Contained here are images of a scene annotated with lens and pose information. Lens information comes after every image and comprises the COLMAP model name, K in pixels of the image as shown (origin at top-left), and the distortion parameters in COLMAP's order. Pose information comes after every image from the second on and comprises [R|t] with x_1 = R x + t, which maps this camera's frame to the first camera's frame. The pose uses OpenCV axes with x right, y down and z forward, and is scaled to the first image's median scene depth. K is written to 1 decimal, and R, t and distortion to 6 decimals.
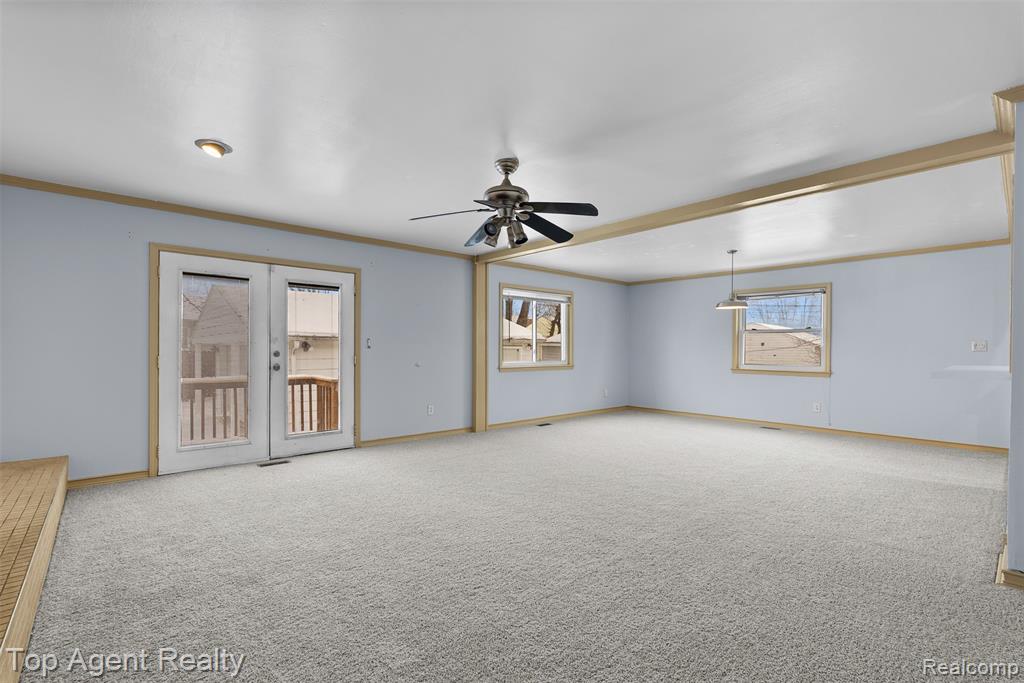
lens RADIAL K [[455.1, 0, 514.0], [0, 455.1, 340.1], [0, 0, 1]] dist [-0.002846, -0.000057]
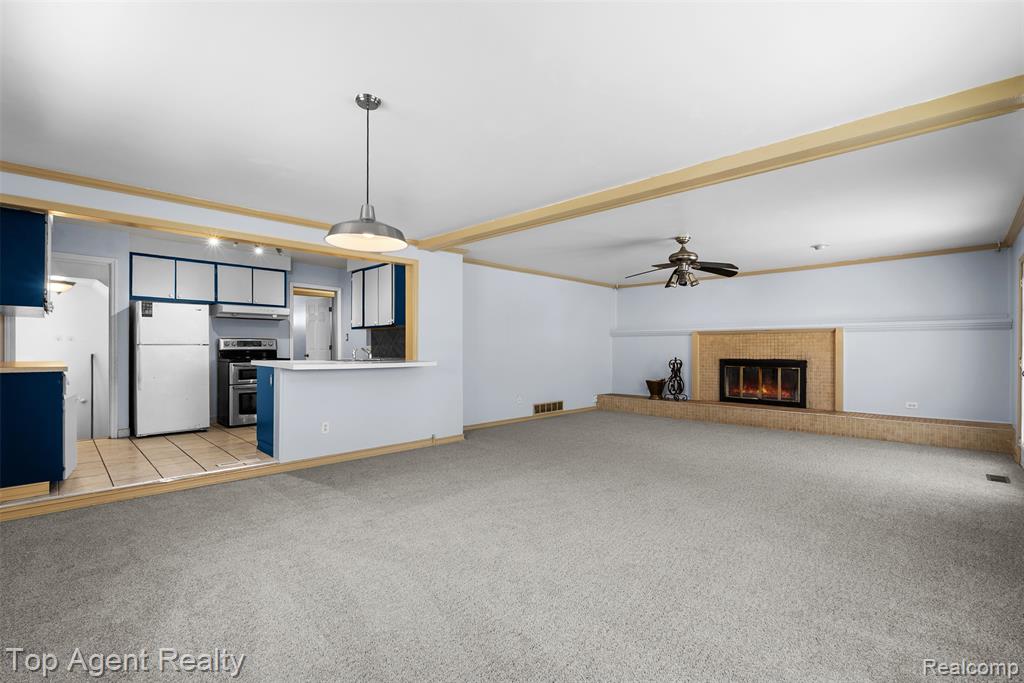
lens RADIAL K [[452.8, 0, 502.8], [0, 452.8, 350.8], [0, 0, 1]] dist [-0.000315, 0.000133]
pose [[-0.998473, -0.003776, -0.055105, 0.440286], [-0.003013, 0.999899, -0.013921, 0.028694], [0.055152, -0.013733, -0.998384, 1.587065]]
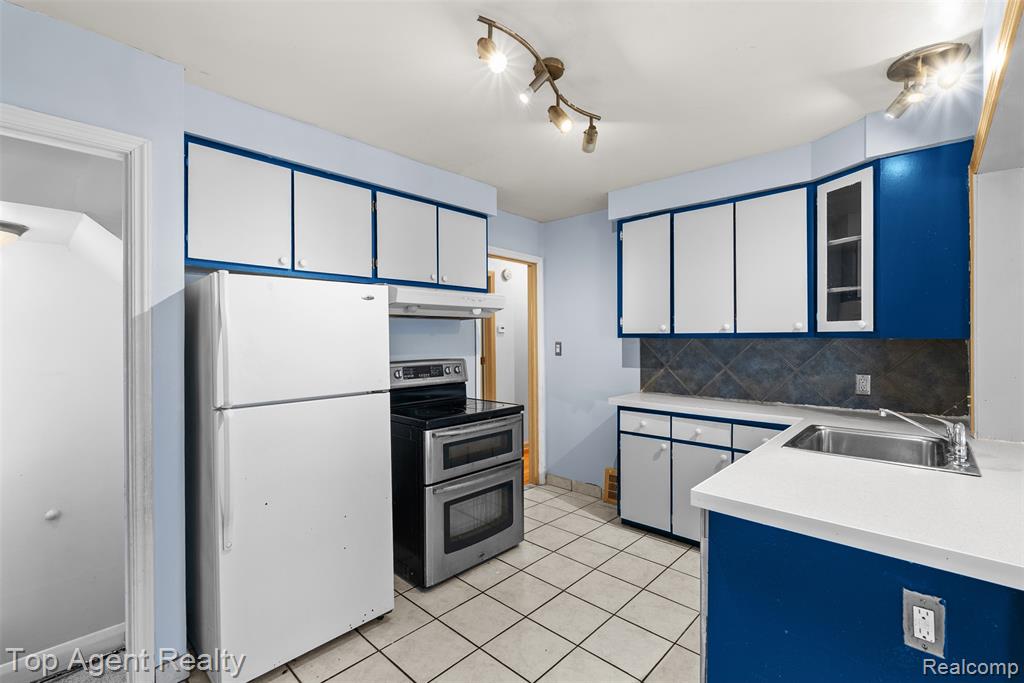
lens RADIAL K [[455.1, 0, 514.0], [0, 455.1, 340.1], [0, 0, 1]] dist [-0.002846, -0.000057]
pose [[-0.995886, 0.001281, -0.090610, 1.027522], [0.002215, 0.999946, -0.010199, -0.042262], [0.090592, -0.010357, -0.995834, 0.864404]]
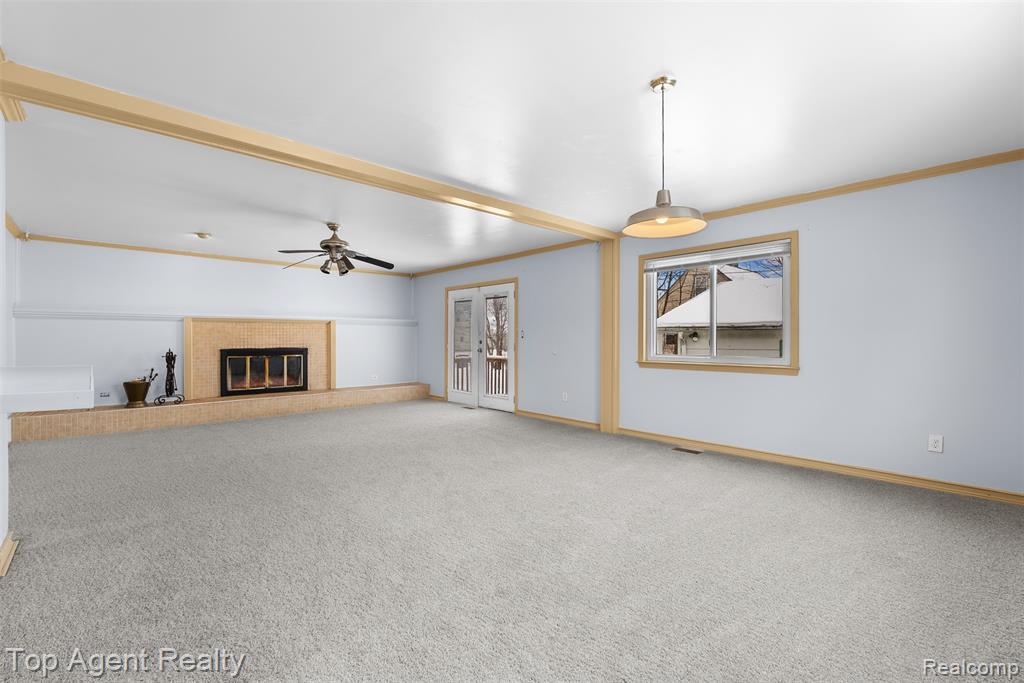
lens RADIAL K [[455.1, 0, 514.0], [0, 455.1, 340.1], [0, 0, 1]] dist [-0.002846, -0.000057]
pose [[0.009569, -0.000282, -0.999954, 0.980624], [0.019795, 0.999804, -0.000092, 0.022931], [0.999758, -0.019793, 0.009572, 0.990265]]
